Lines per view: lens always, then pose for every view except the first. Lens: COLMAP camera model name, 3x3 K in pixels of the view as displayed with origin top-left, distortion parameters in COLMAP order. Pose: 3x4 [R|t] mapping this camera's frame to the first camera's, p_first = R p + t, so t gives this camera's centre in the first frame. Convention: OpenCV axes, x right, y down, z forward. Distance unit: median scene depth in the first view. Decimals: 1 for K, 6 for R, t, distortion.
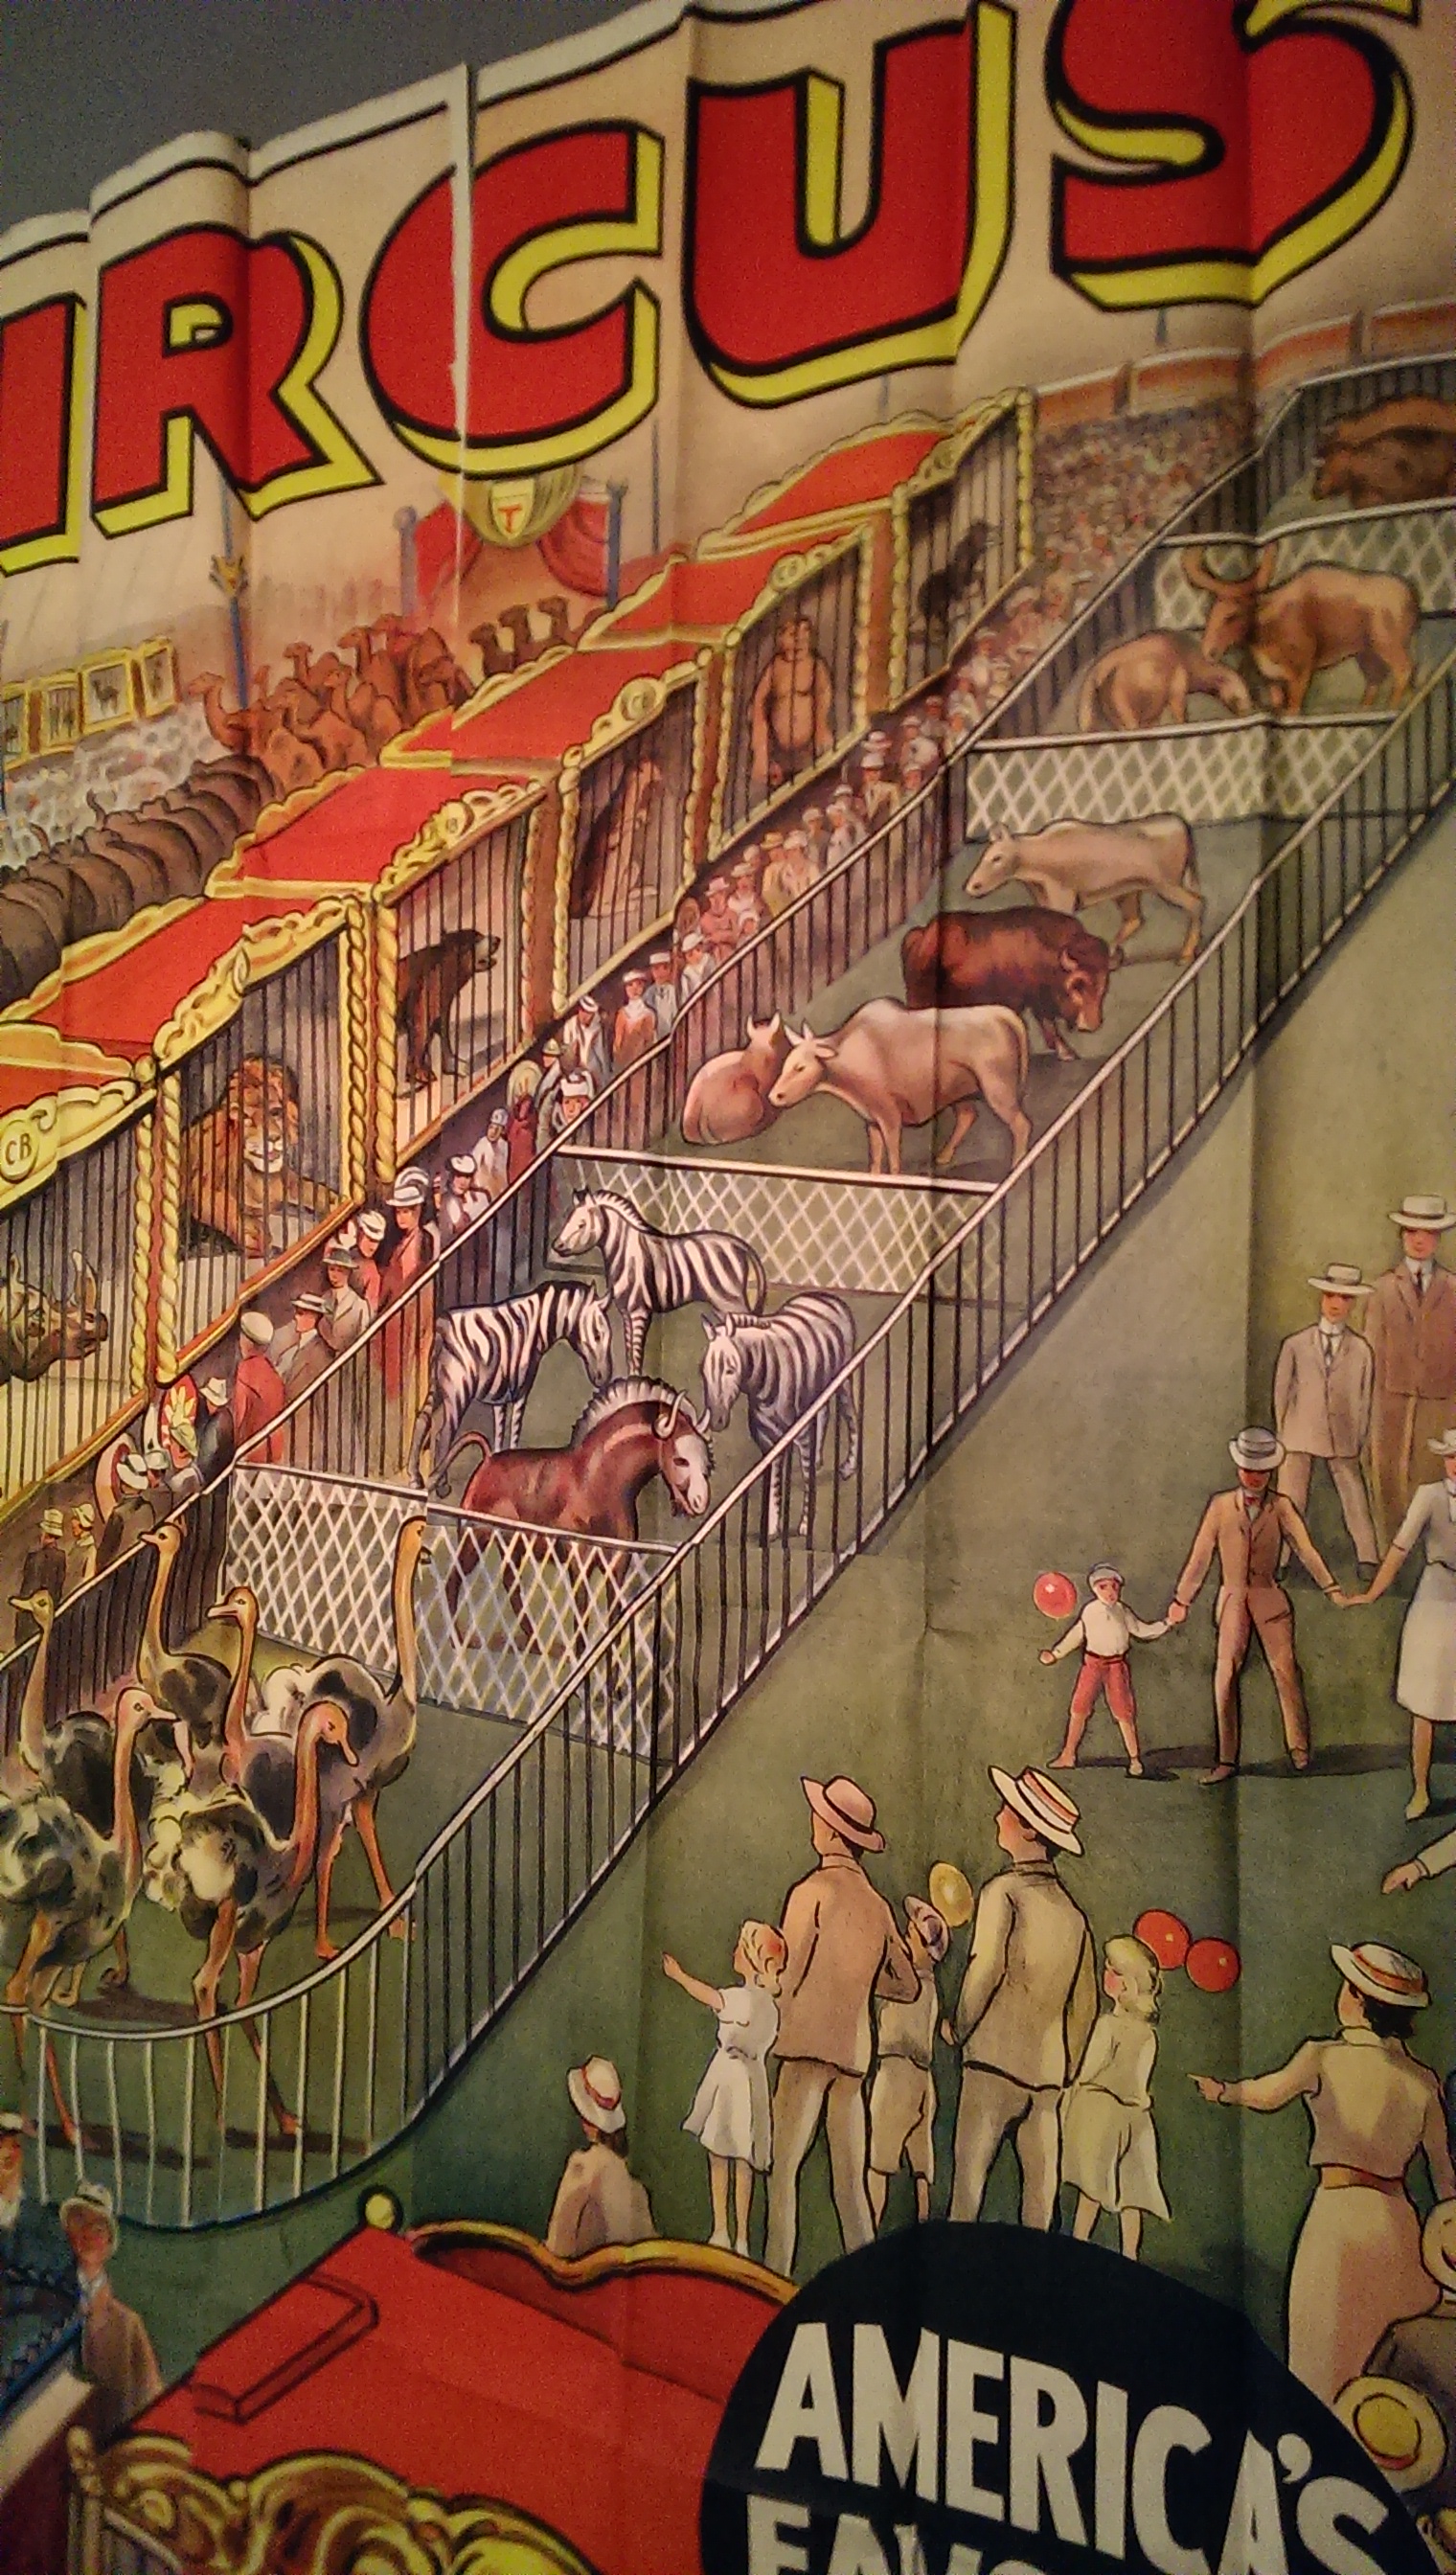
lens RADIAL K [[1786.2, 0, 732.1], [0, 1786.2, 1262.7], [0, 0, 1]] dist [0.105299, -0.149257]
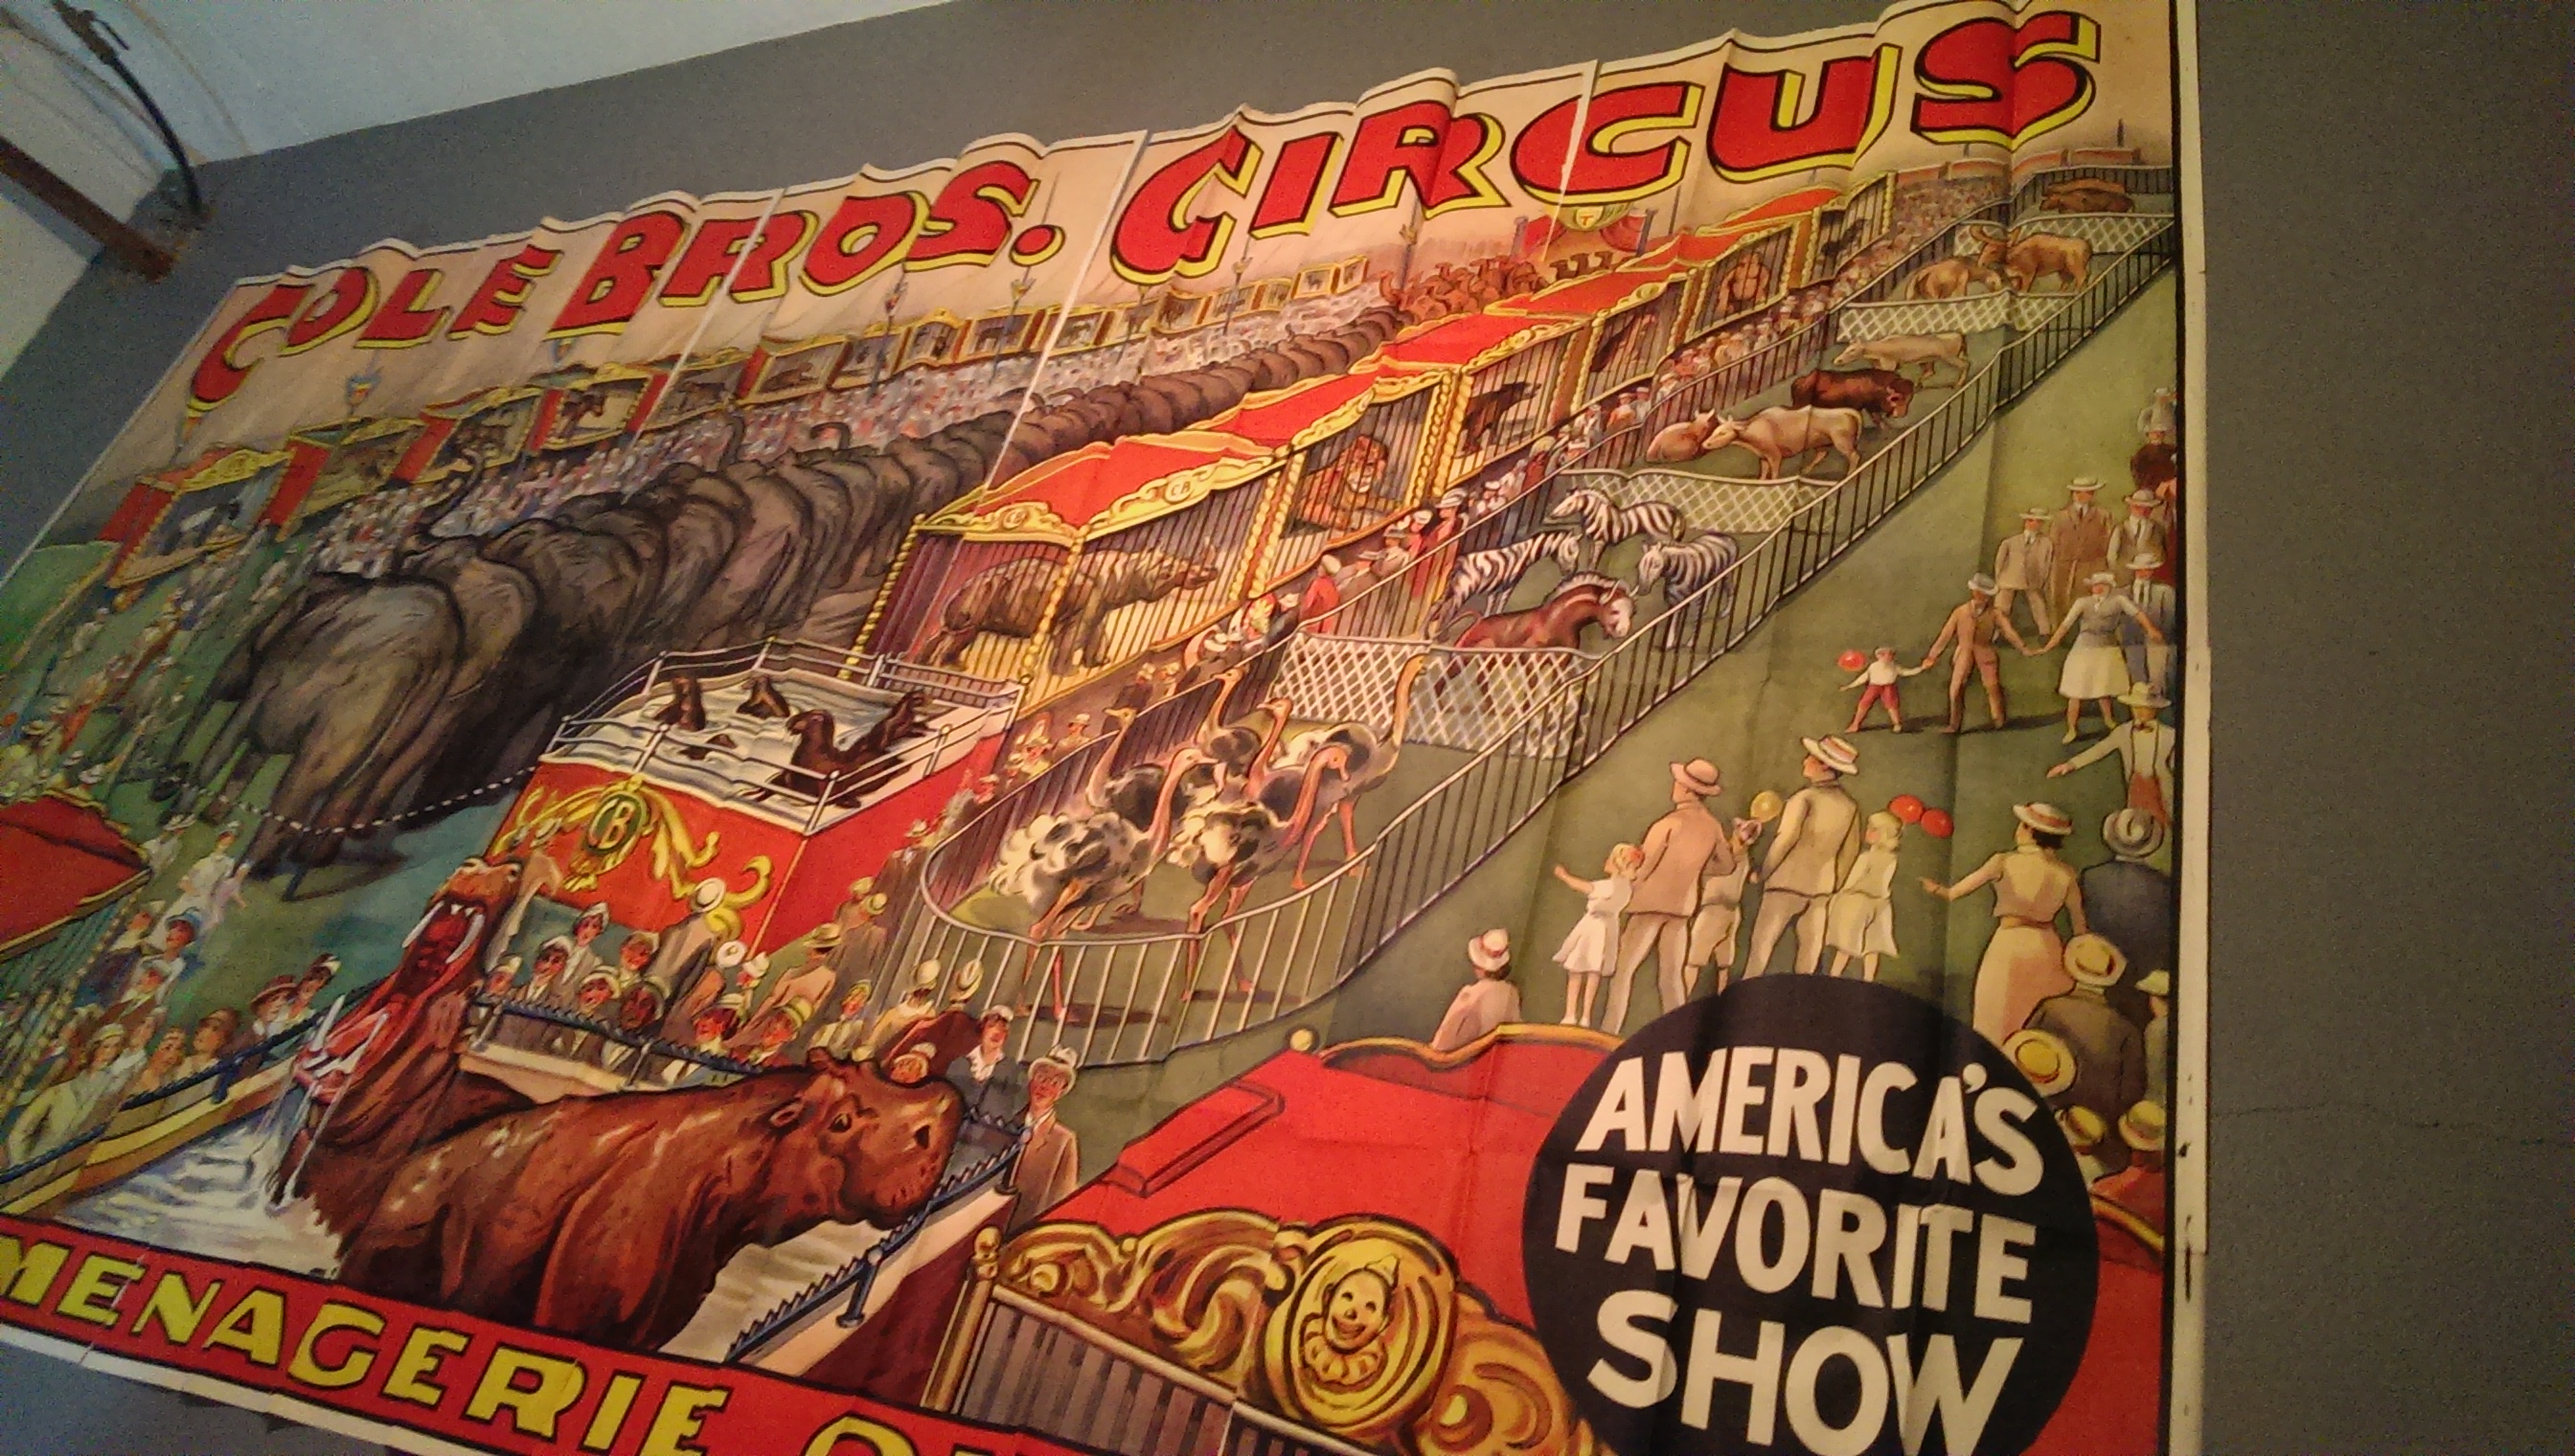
lens RADIAL K [[1778.2, 0, 1297.6], [0, 1778.2, 725.7], [0, 0, 1]] dist [0.101527, -0.139921]
pose [[0.967099, 0.249344, -0.050464, -0.194684], [-0.242330, 0.842535, -0.481052, 1.023364], [-0.077429, 0.477454, 0.875239, -0.351147]]
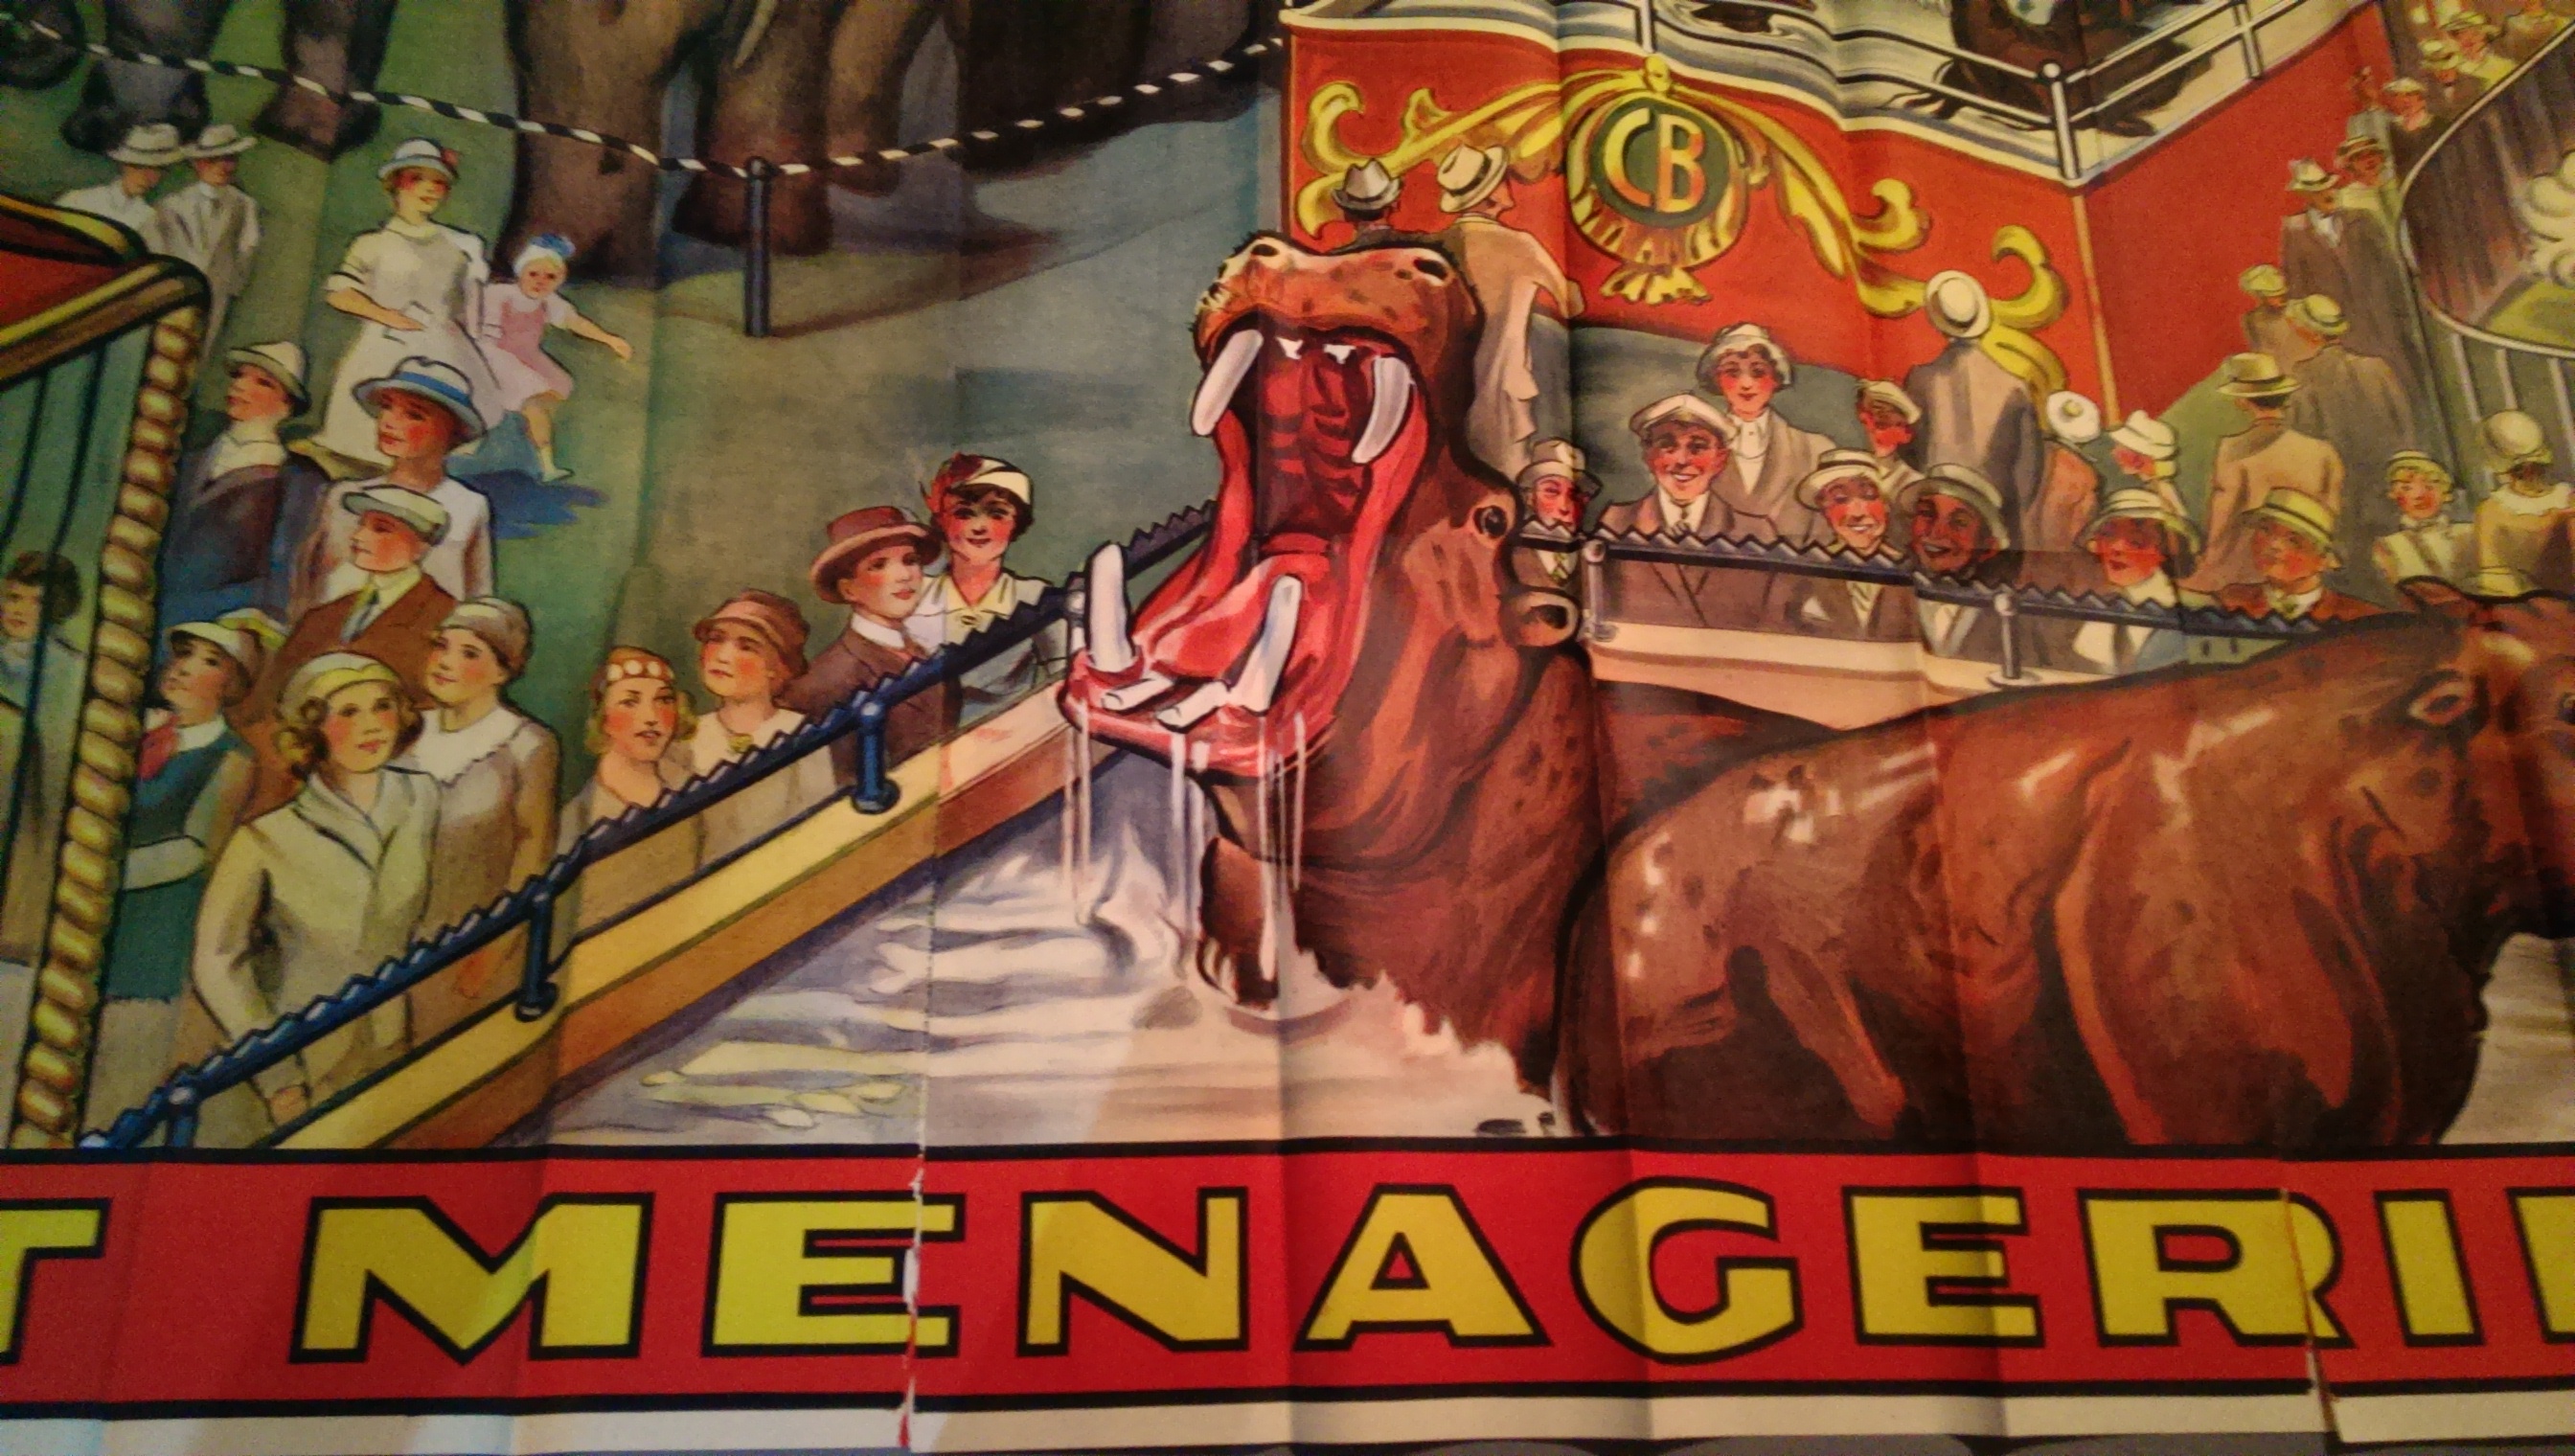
lens RADIAL K [[1810.2, 0, 1298.4], [0, 1810.2, 701.8], [0, 0, 1]] dist [0.107823, -0.155121]
pose [[0.853503, 0.132892, 0.503857, -1.549336], [0.004930, 0.964831, -0.262826, 0.891150], [-0.521064, 0.226807, 0.822831, 0.786512]]
